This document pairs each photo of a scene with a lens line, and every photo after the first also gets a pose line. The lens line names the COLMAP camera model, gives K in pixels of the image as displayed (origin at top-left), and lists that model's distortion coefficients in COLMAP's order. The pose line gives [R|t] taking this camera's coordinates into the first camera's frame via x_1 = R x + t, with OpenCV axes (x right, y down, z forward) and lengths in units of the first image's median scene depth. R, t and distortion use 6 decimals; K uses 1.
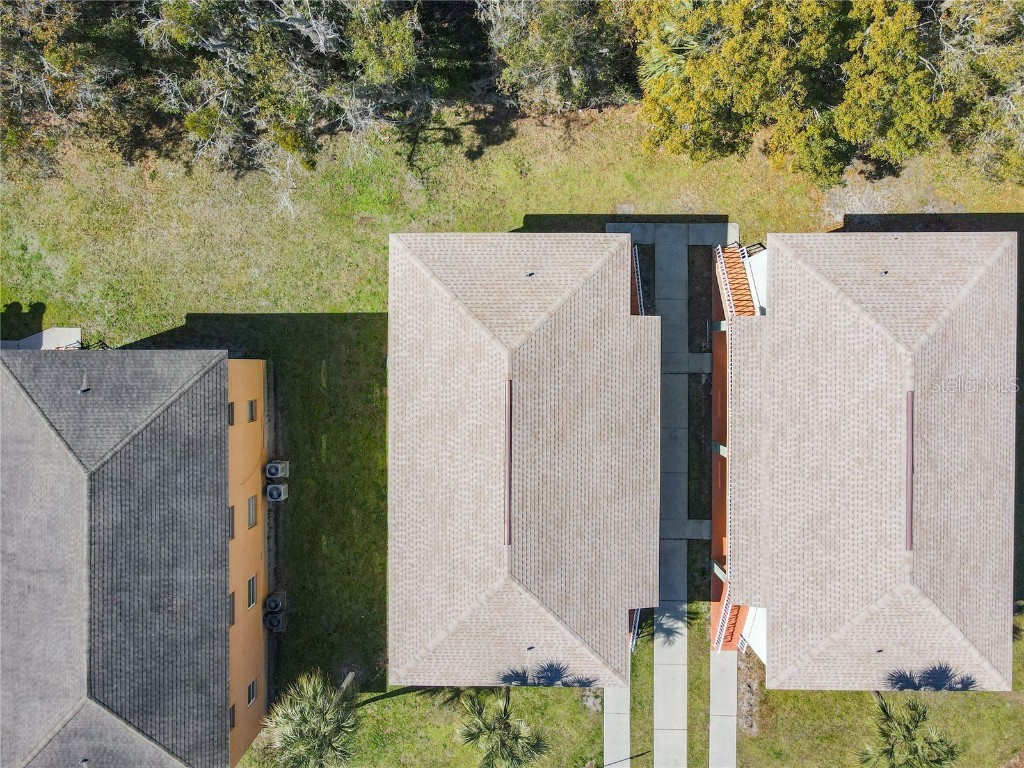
lens RADIAL K [[745.0, 0, 512.0], [0, 745.0, 384.0], [0, 0, 1]] dist [0.022681, 0.002045]
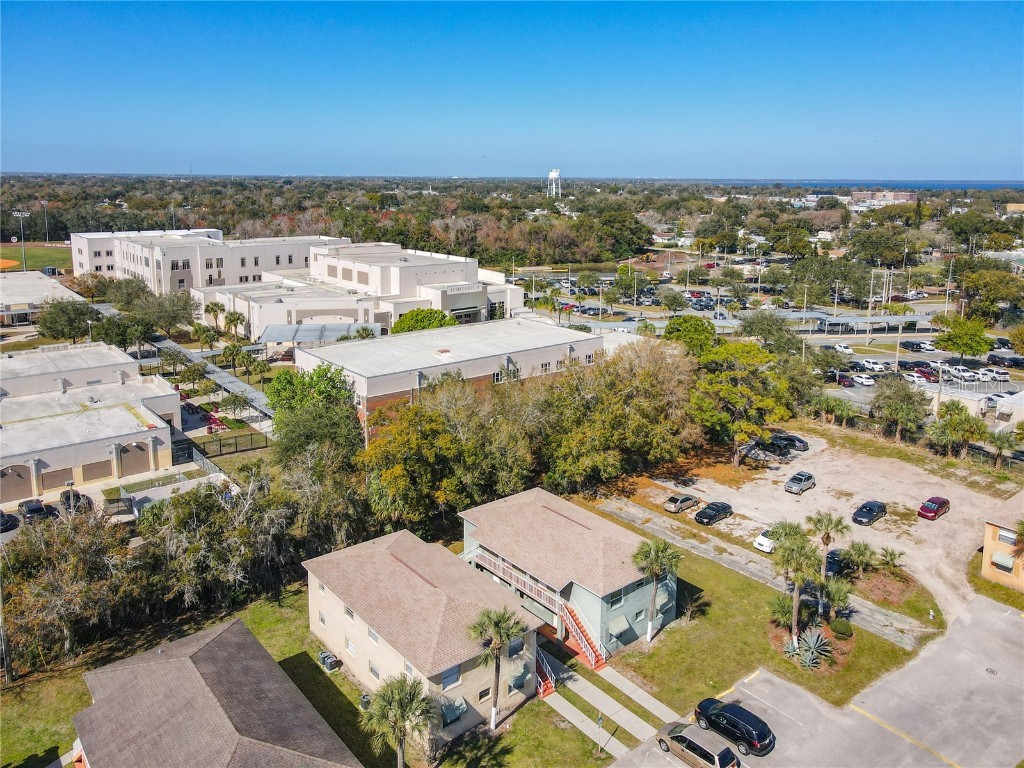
lens RADIAL K [[774.6, 0, 507.5], [0, 774.6, 298.3], [0, 0, 1]] dist [0.001296, 0.008462]
pose [[0.774656, -0.073945, 0.628045, -0.821141], [0.632236, 0.111921, -0.766649, 1.377128], [-0.013601, 0.990962, 0.133451, 0.025079]]
